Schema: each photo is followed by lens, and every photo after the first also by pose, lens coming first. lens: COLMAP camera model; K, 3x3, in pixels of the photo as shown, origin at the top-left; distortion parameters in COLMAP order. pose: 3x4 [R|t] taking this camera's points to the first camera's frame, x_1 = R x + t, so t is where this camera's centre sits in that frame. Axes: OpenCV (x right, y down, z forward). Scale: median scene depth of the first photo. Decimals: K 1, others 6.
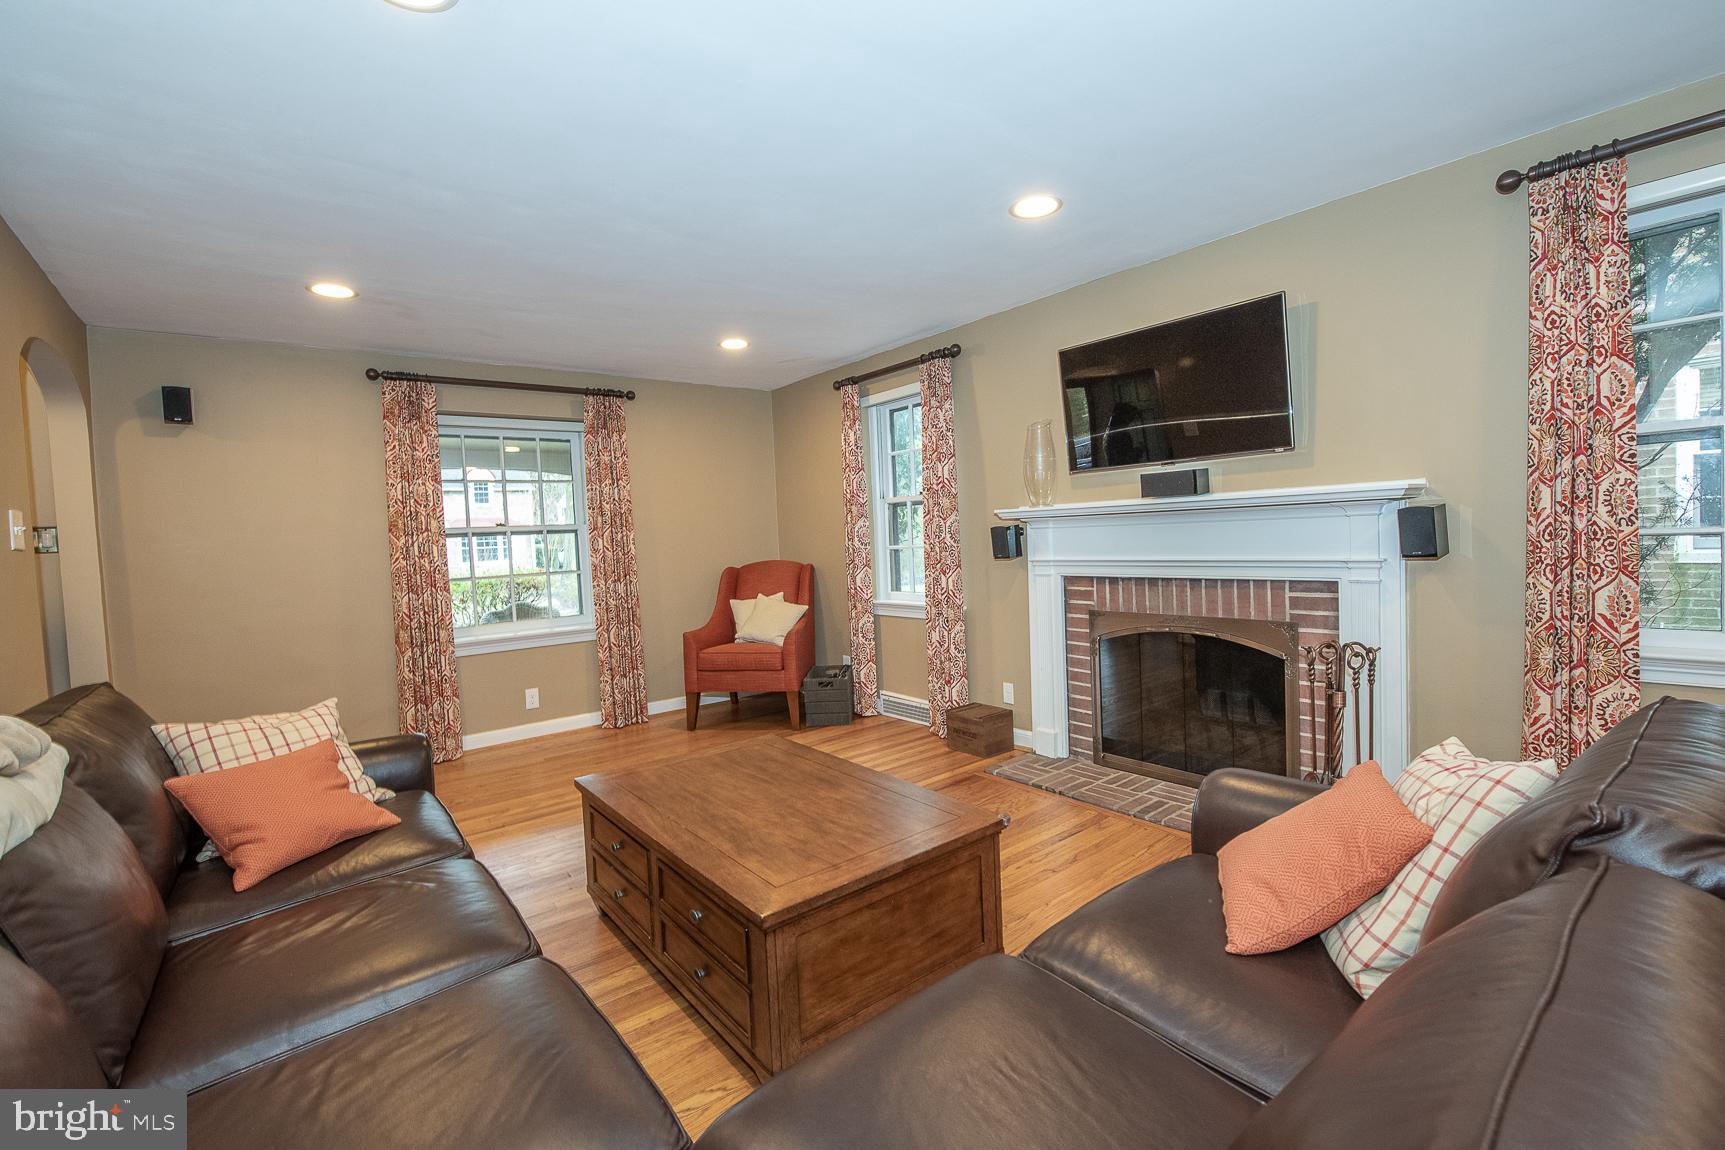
lens RADIAL K [[730.7, 0, 873.7], [0, 730.7, 563.8], [0, 0, 1]] dist [-0.018904, -0.000997]
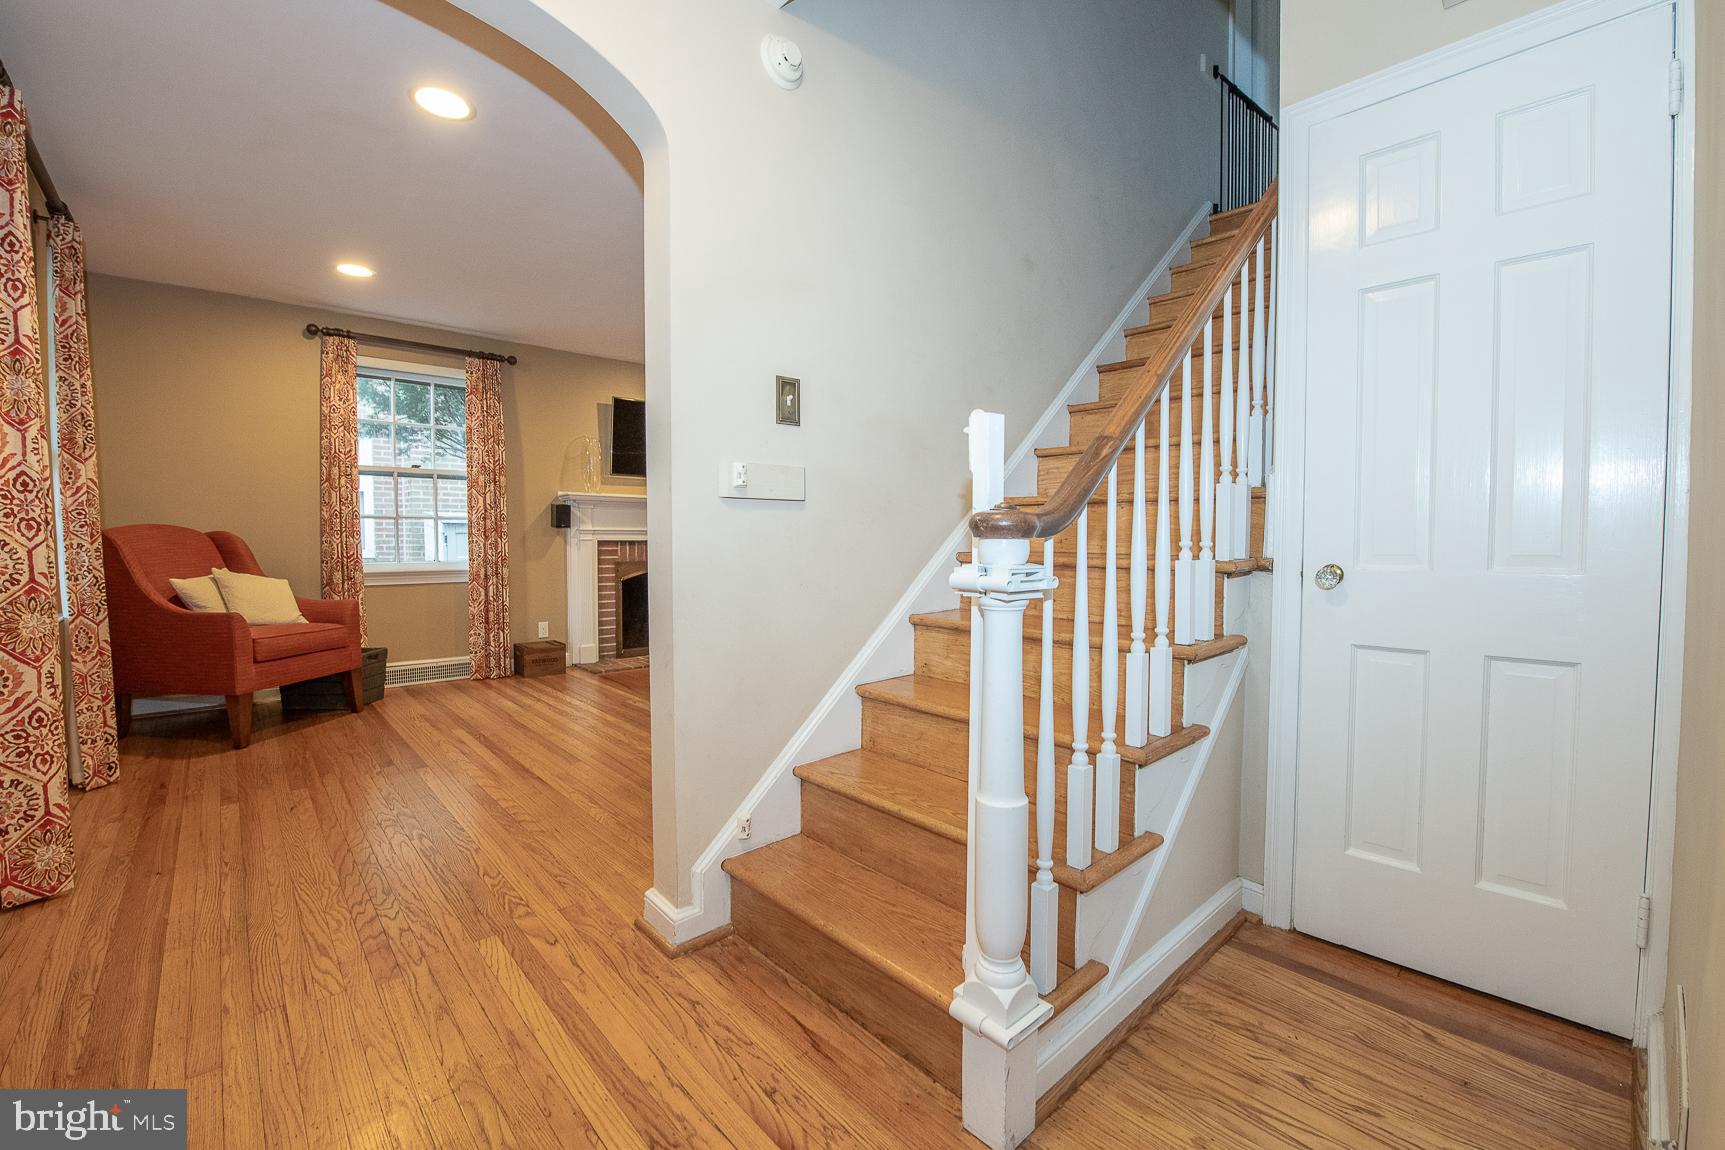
lens RADIAL K [[705.4, 0, 865.0], [0, 705.4, 569.5], [0, 0, 1]] dist [-0.020905, -0.000117]
pose [[-0.065859, 0.001657, 0.997828, -1.220006], [0.042085, 0.999113, 0.001118, 0.097092], [-0.996941, 0.042067, -0.065870, 0.534420]]
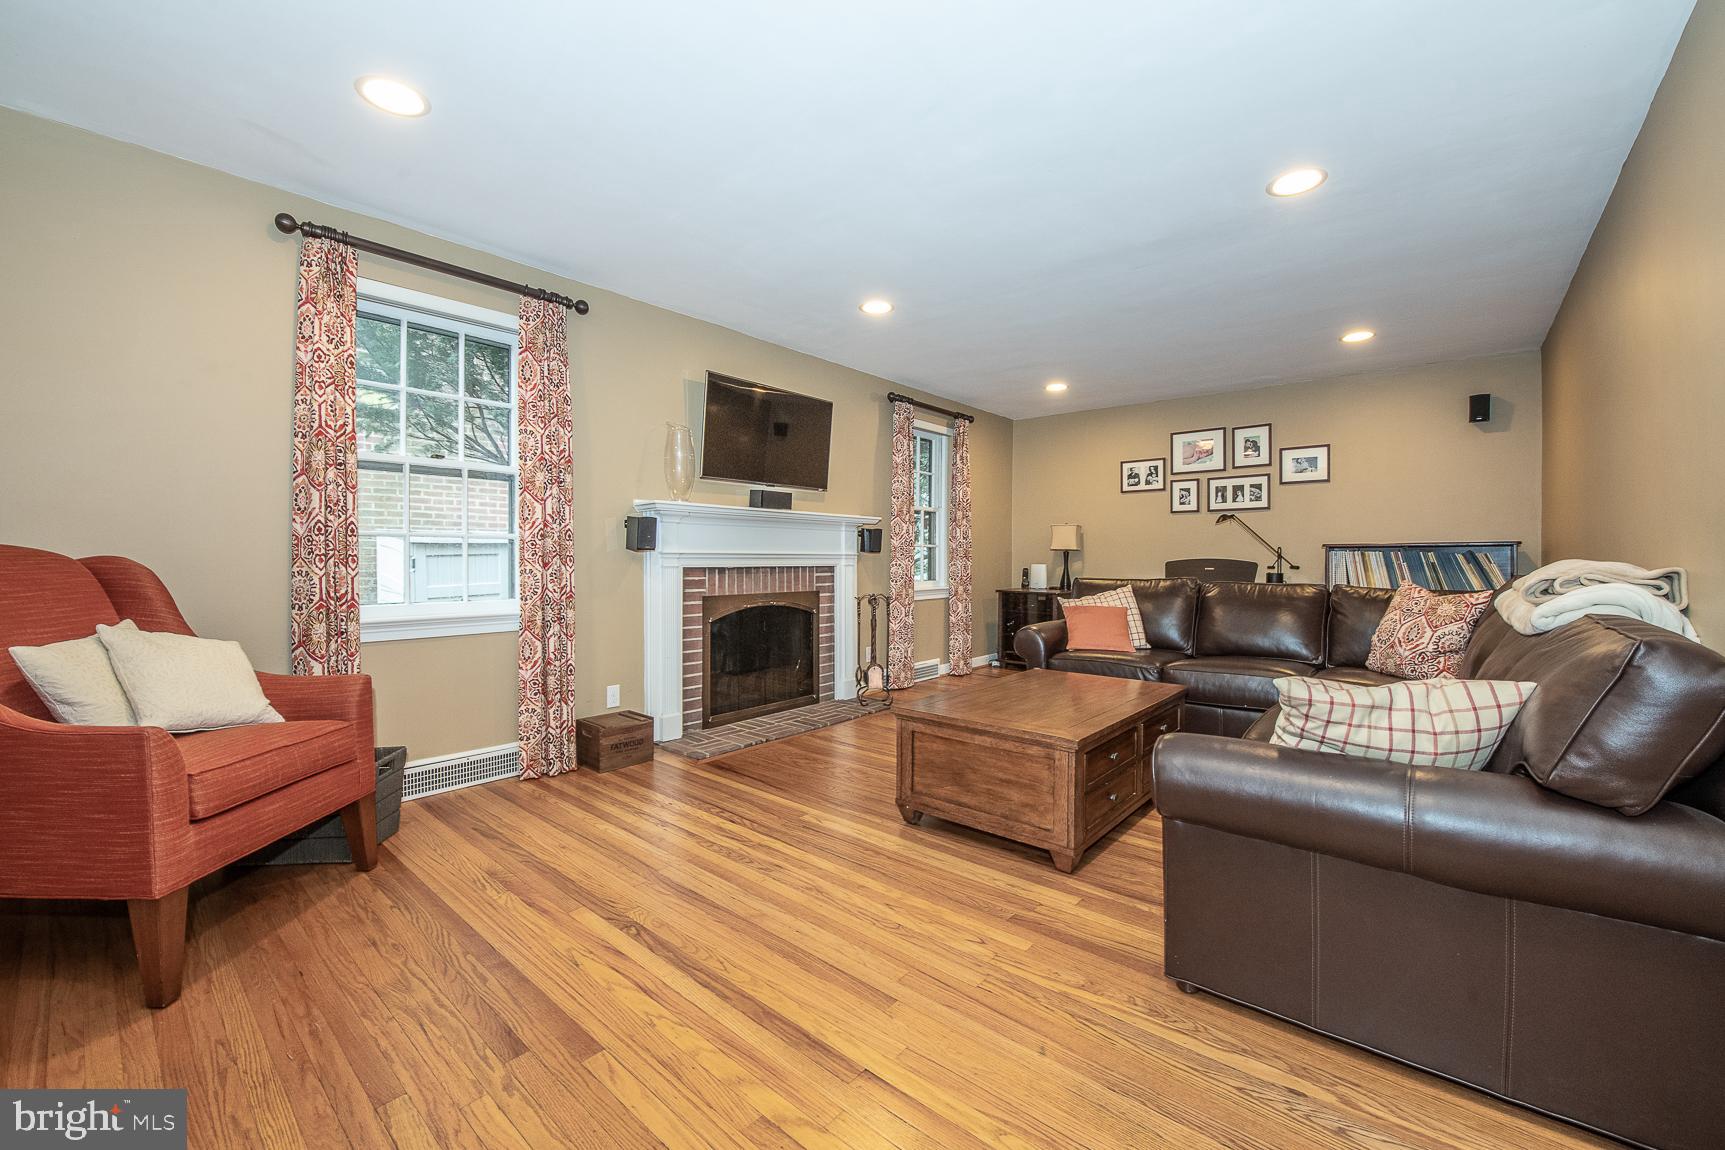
lens RADIAL K [[687.8, 0, 871.7], [0, 687.8, 567.5], [0, 0, 1]] dist [-0.021402, -0.000637]
pose [[-0.188089, 0.031152, 0.981658, -0.795570], [0.047074, 0.998634, -0.022671, 0.052336], [-0.981023, 0.041947, -0.189298, 0.902020]]
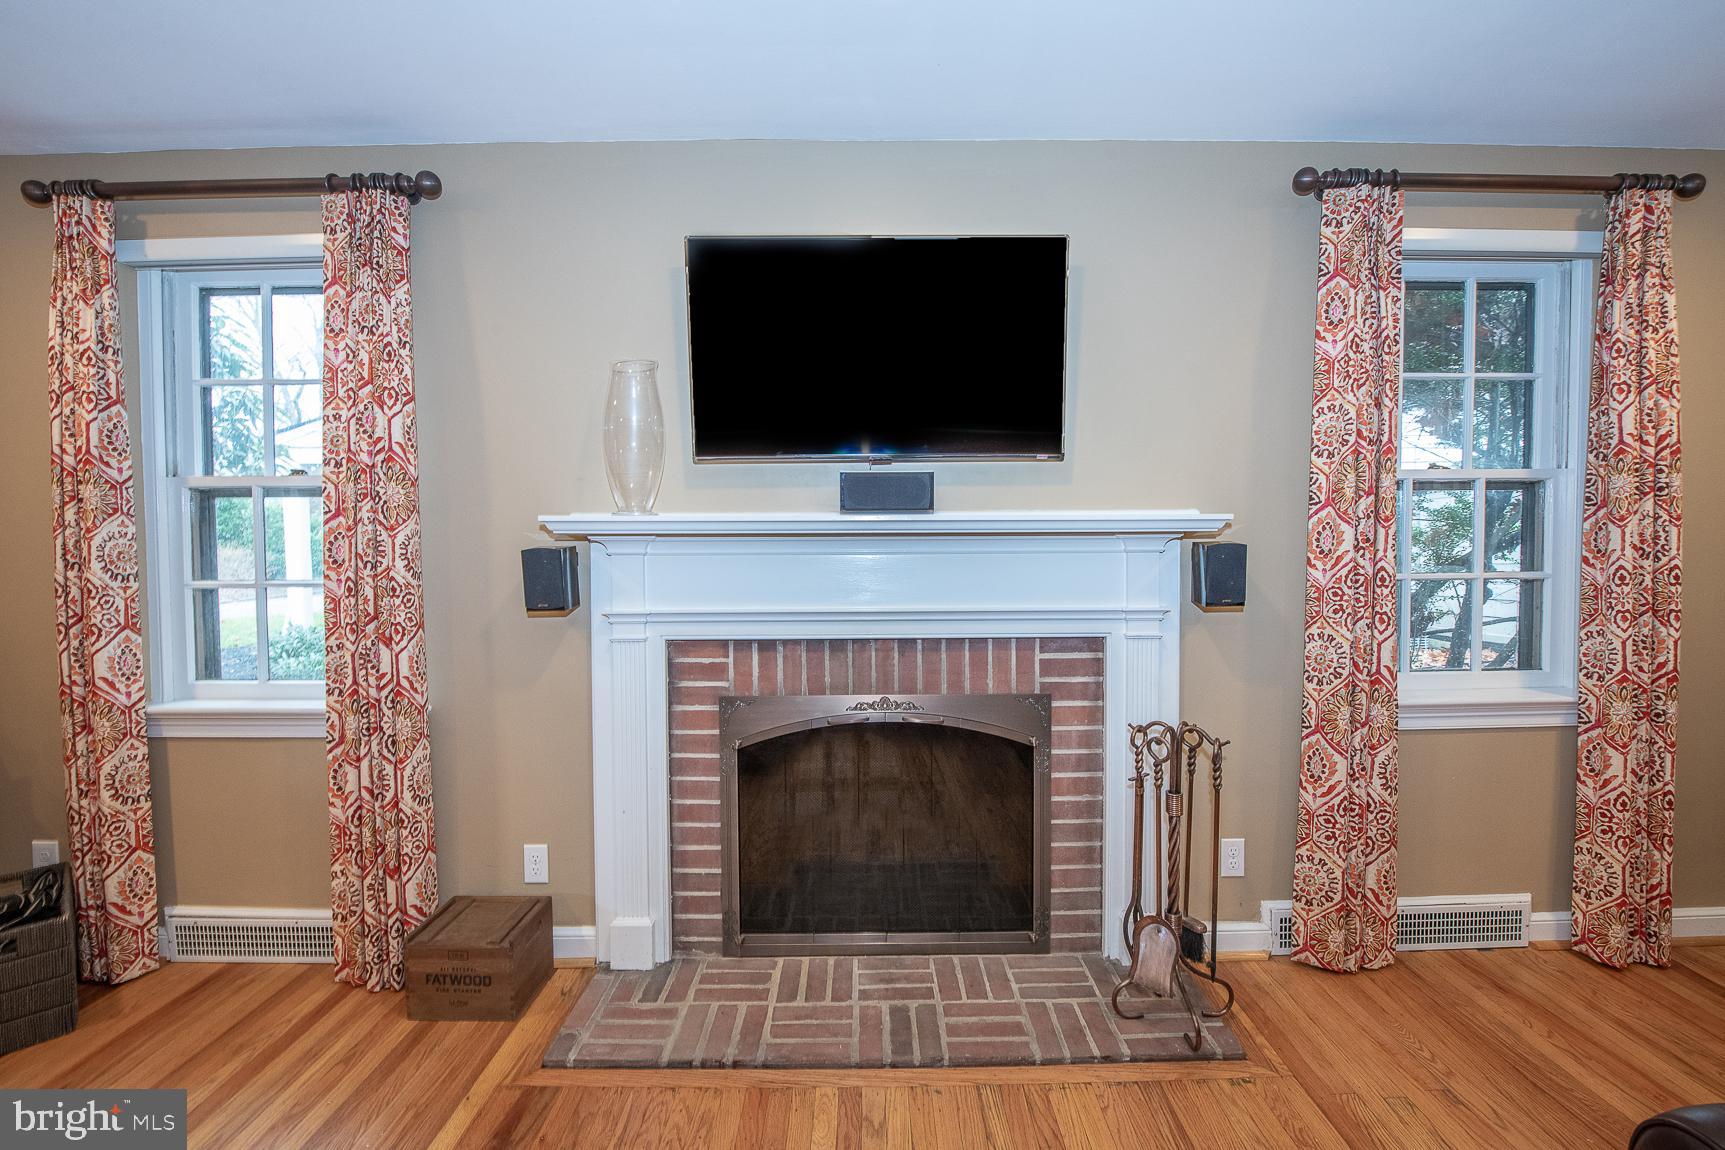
lens RADIAL K [[730.7, 0, 873.7], [0, 730.7, 563.8], [0, 0, 1]] dist [-0.018904, -0.000997]
pose [[0.628254, 0.015181, 0.777860, -0.079271], [0.009923, 0.999572, -0.027522, -0.024612], [-0.777945, 0.025009, 0.627835, 0.512400]]
